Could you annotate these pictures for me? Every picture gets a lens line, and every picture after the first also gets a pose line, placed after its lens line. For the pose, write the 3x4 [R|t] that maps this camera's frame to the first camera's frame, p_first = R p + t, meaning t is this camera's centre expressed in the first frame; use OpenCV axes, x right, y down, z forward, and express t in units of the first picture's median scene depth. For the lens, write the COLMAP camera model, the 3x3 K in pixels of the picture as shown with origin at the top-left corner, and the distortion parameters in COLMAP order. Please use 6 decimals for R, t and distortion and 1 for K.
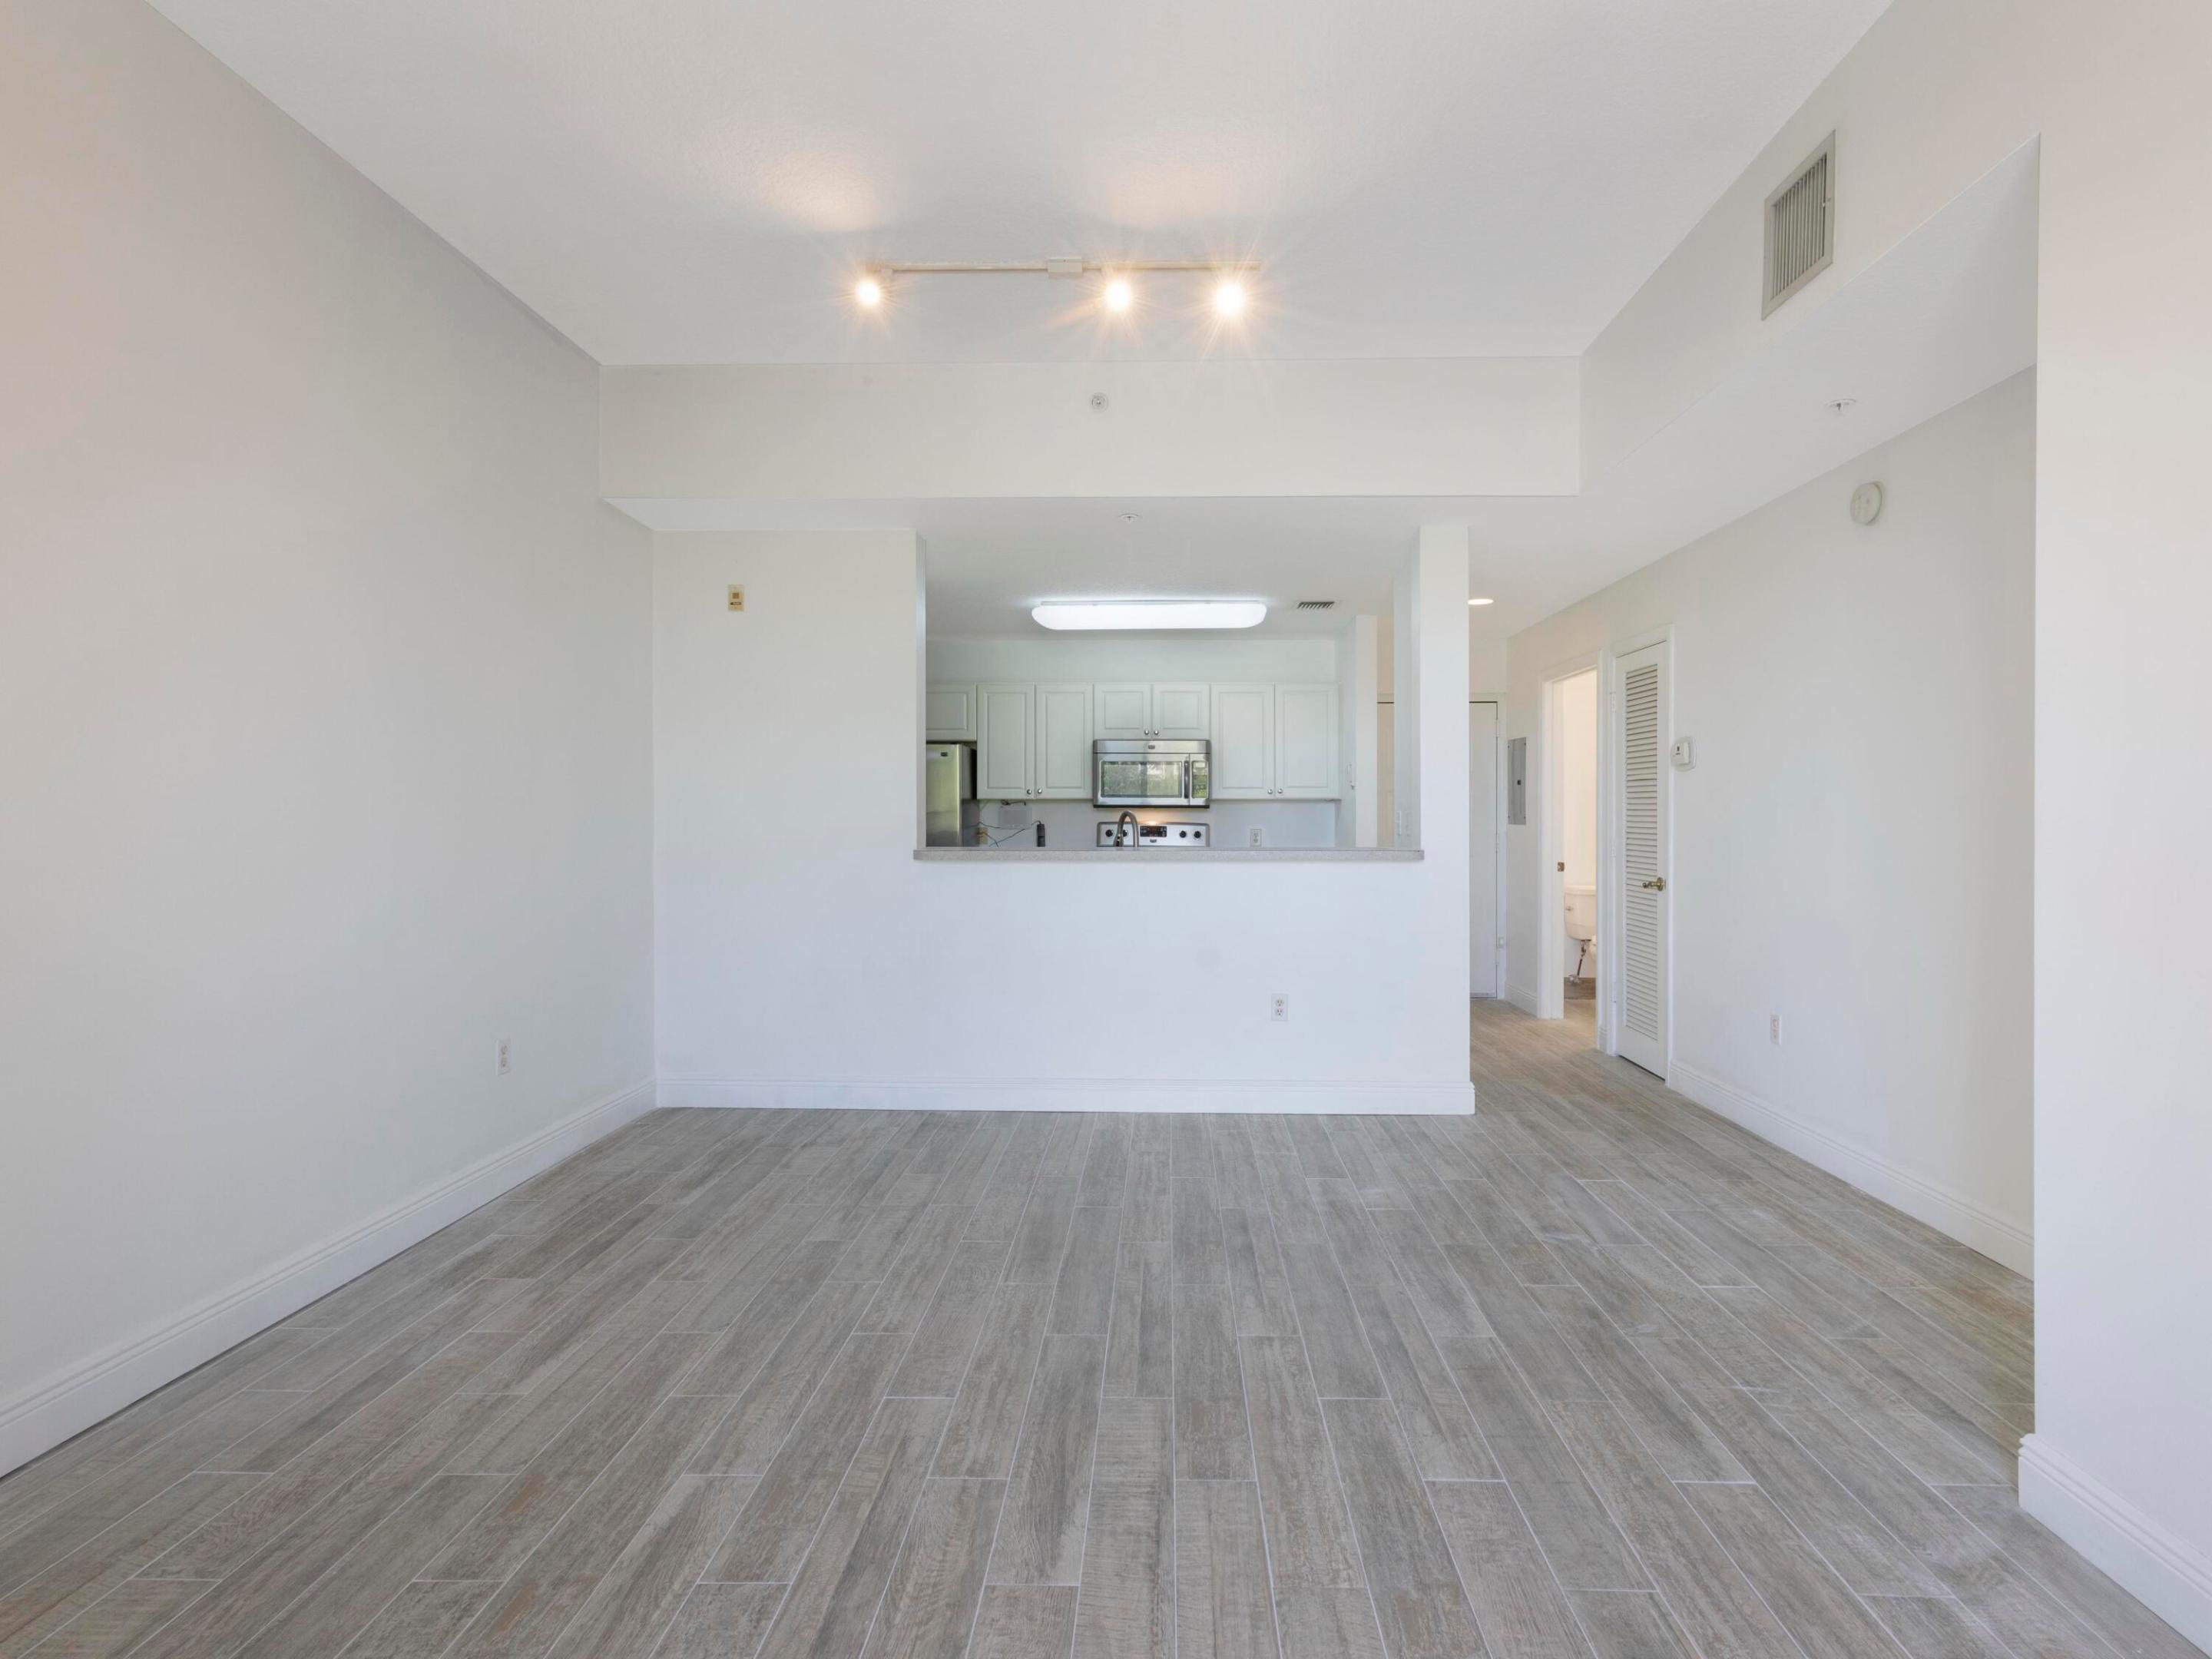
lens RADIAL K [[1008.9, 0, 1106.0], [0, 1008.9, 829.5], [0, 0, 1]] dist [0.002526, -0.000621]
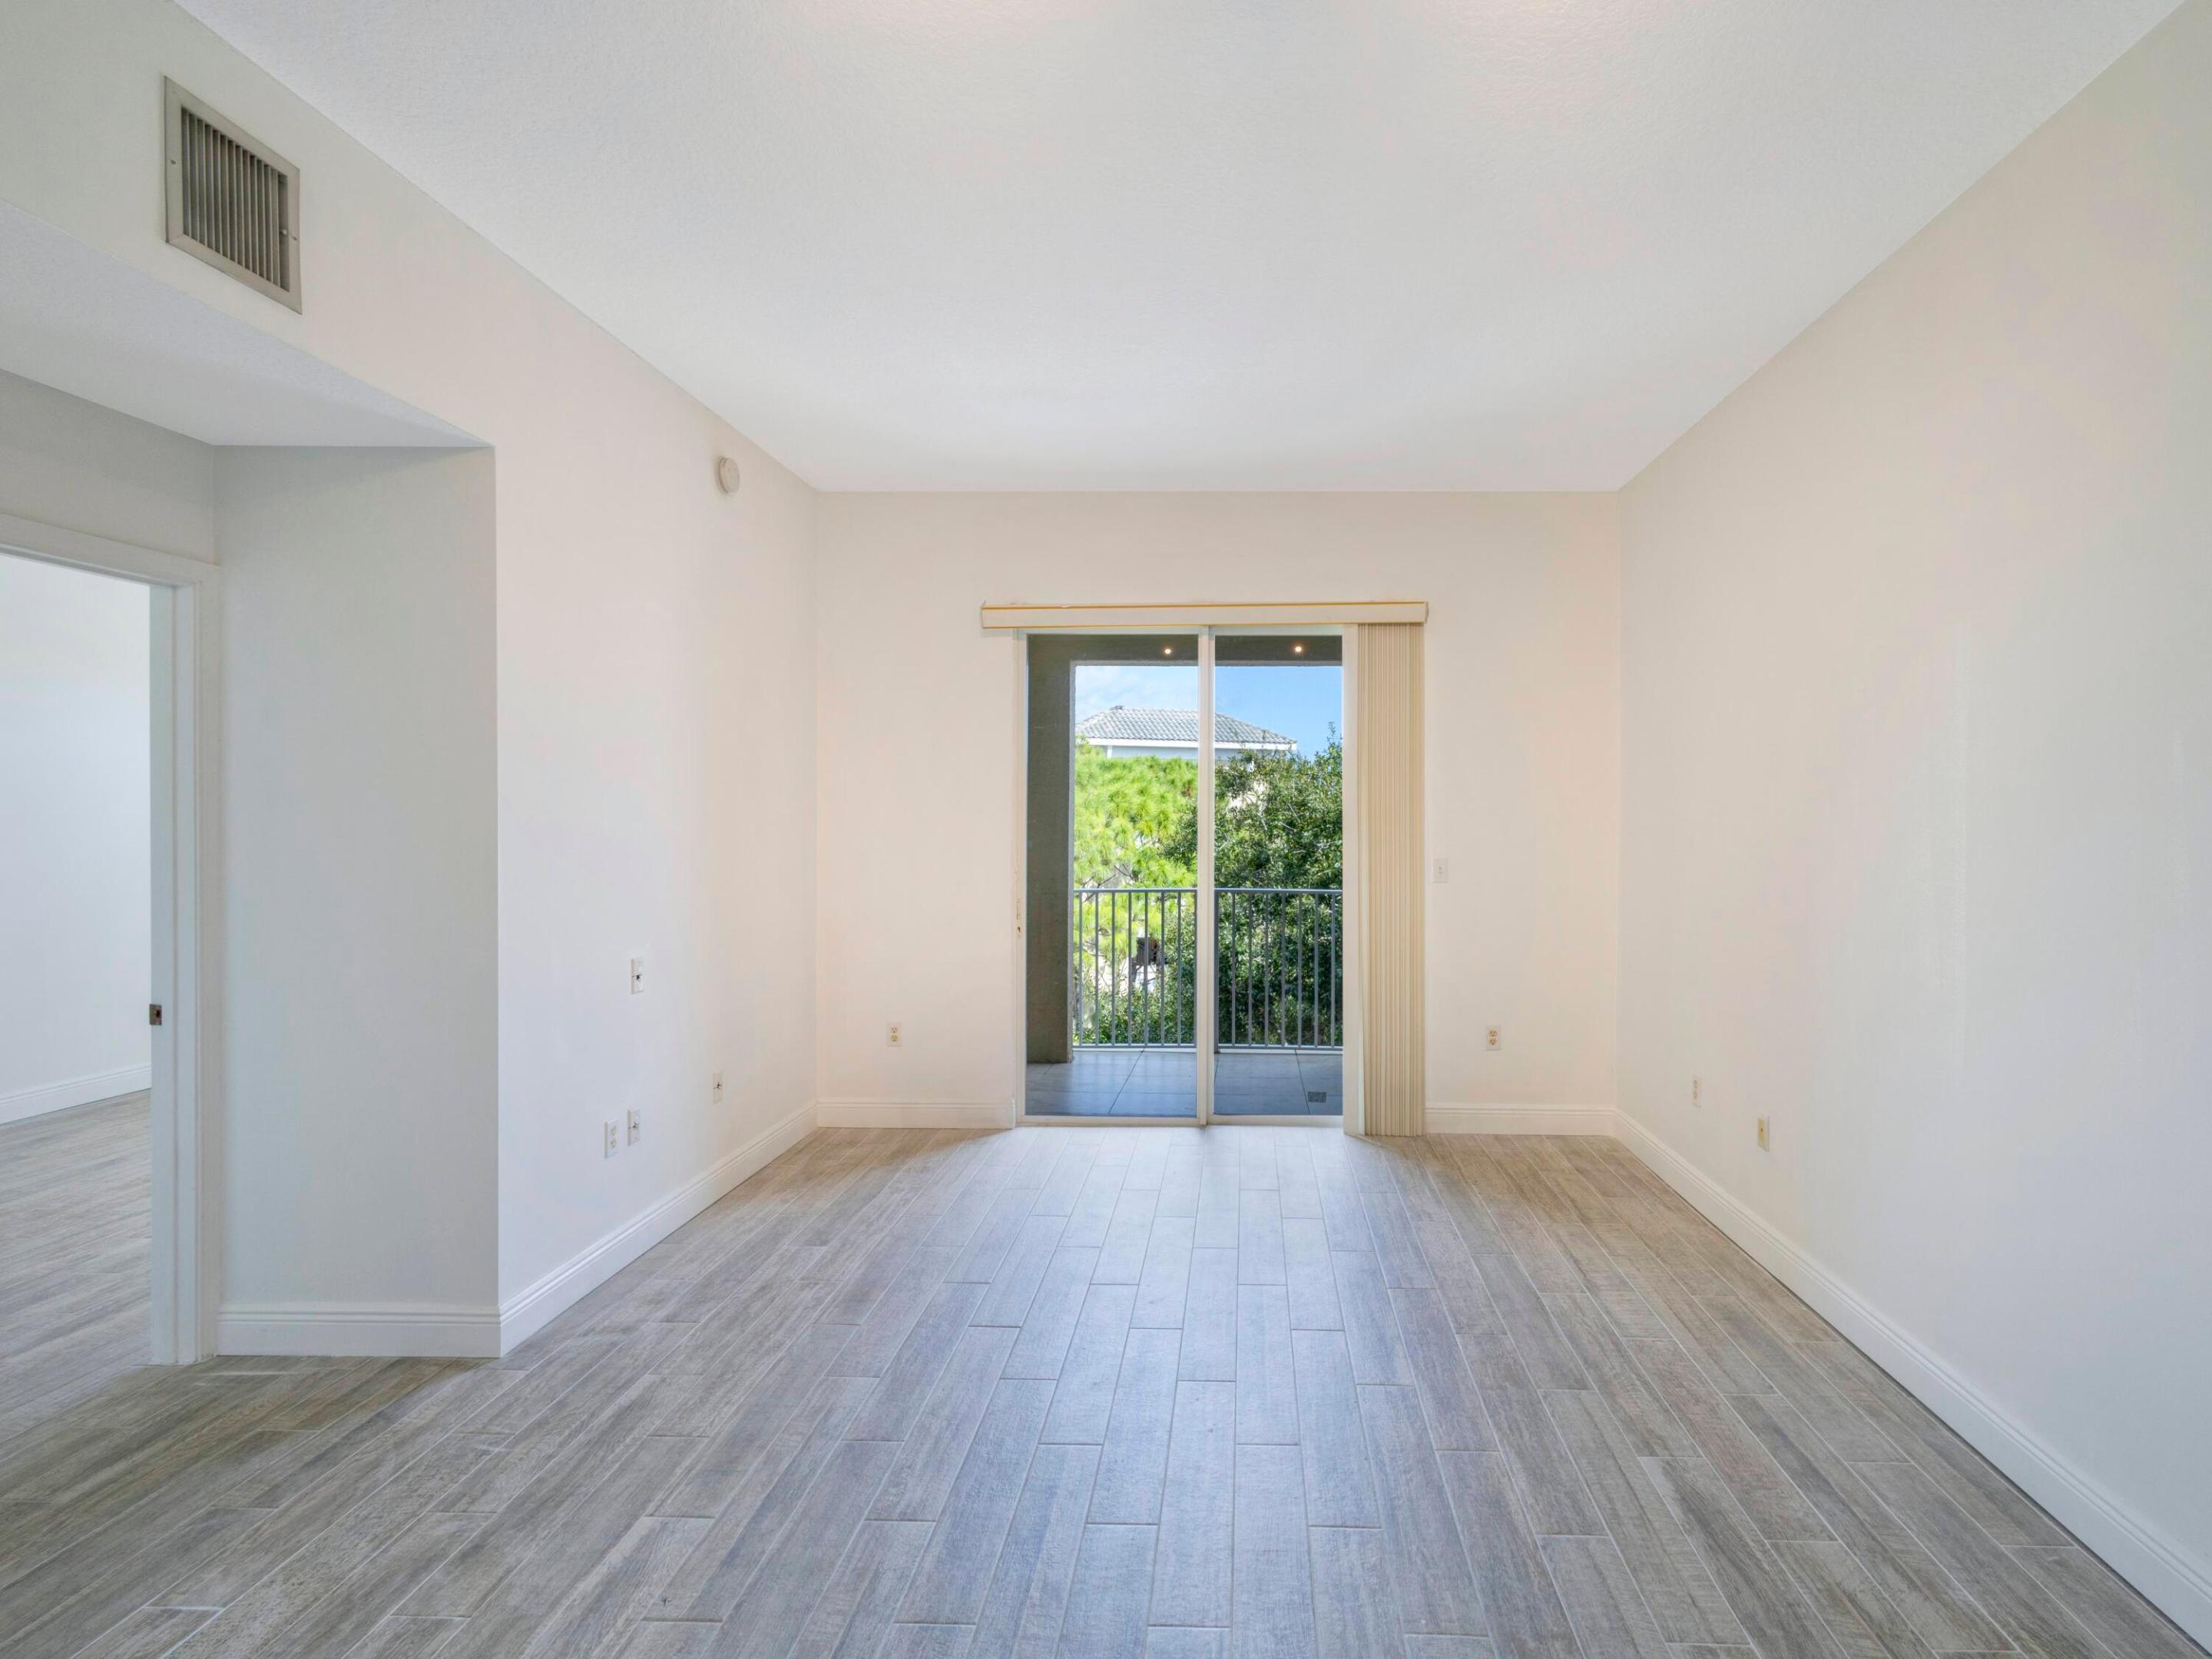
lens RADIAL K [[1008.9, 0, 1106.0], [0, 1008.9, 829.5], [0, 0, 1]] dist [0.002526, -0.000621]
pose [[-0.997012, -0.003172, 0.077181, -0.087716], [-0.001451, 0.999749, 0.022336, -0.124693], [-0.077232, 0.022157, -0.996767, 2.008113]]
